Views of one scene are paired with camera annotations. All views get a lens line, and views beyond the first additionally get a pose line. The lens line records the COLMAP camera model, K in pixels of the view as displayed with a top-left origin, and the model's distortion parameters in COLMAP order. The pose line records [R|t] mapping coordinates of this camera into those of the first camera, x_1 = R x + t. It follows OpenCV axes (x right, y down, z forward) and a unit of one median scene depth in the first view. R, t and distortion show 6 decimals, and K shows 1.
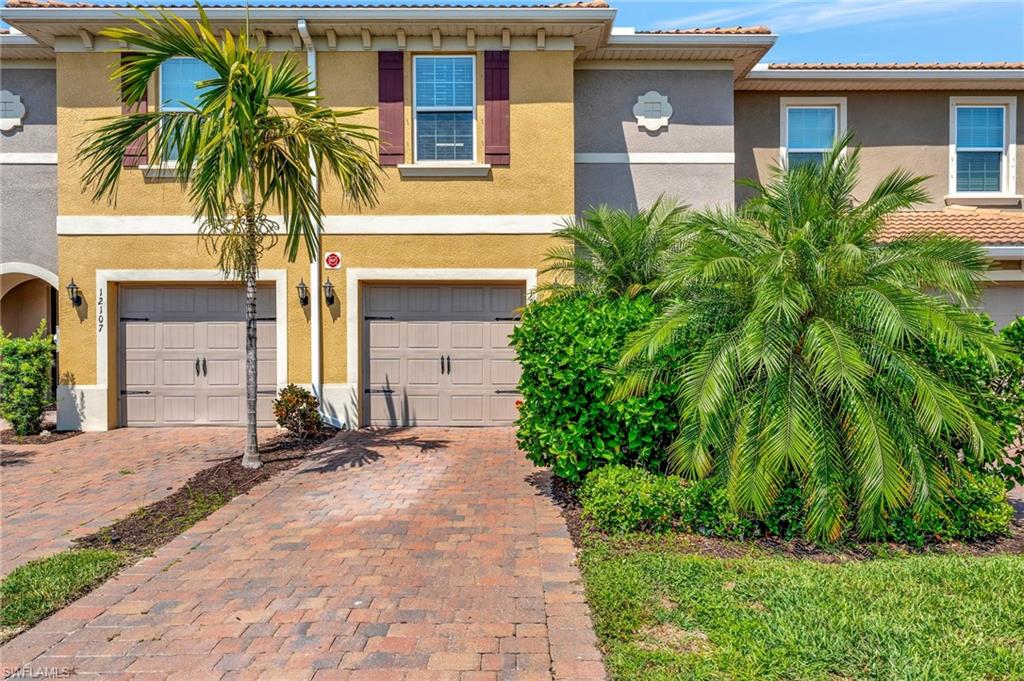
lens RADIAL K [[672.5, 0, 519.5], [0, 672.5, 343.6], [0, 0, 1]] dist [0.007294, -0.007191]
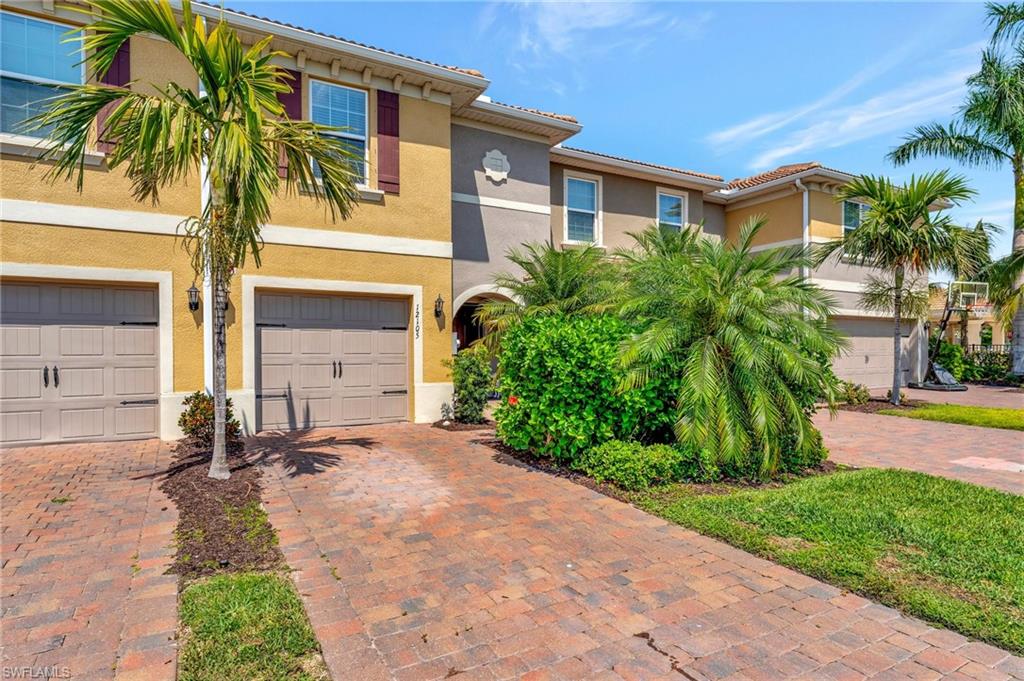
lens RADIAL K [[565.4, 0, 514.1], [0, 565.4, 349.6], [0, 0, 1]] dist [0.004069, -0.003038]
pose [[0.869056, -0.000392, 0.494714, -0.321292], [0.000342, 1.000000, 0.000190, -0.000524], [-0.494714, 0.000004, 0.869056, 0.066251]]
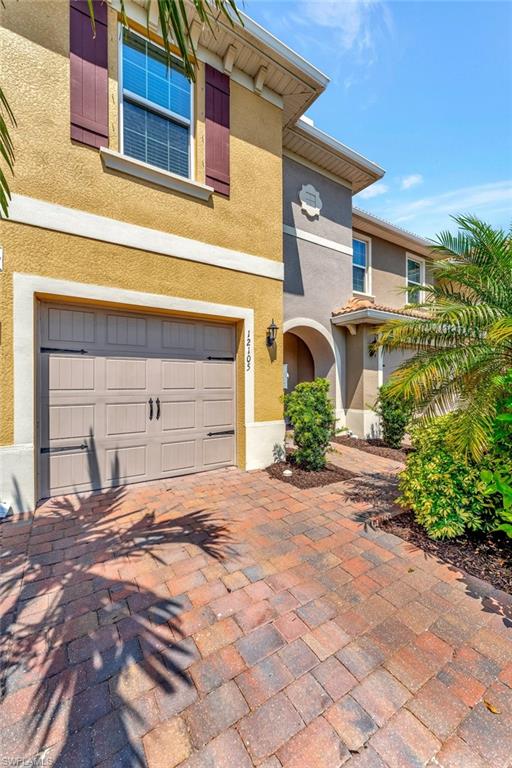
lens RADIAL K [[303.1, 0, 254.6], [0, 303.1, 381.0], [0, 0, 1]] dist [-0.005678, 0.000741]
pose [[0.840296, -0.000378, 0.542127, -0.217878], [-0.001293, 0.999996, 0.002701, -0.005423], [-0.542126, -0.002971, 0.840292, 0.618634]]
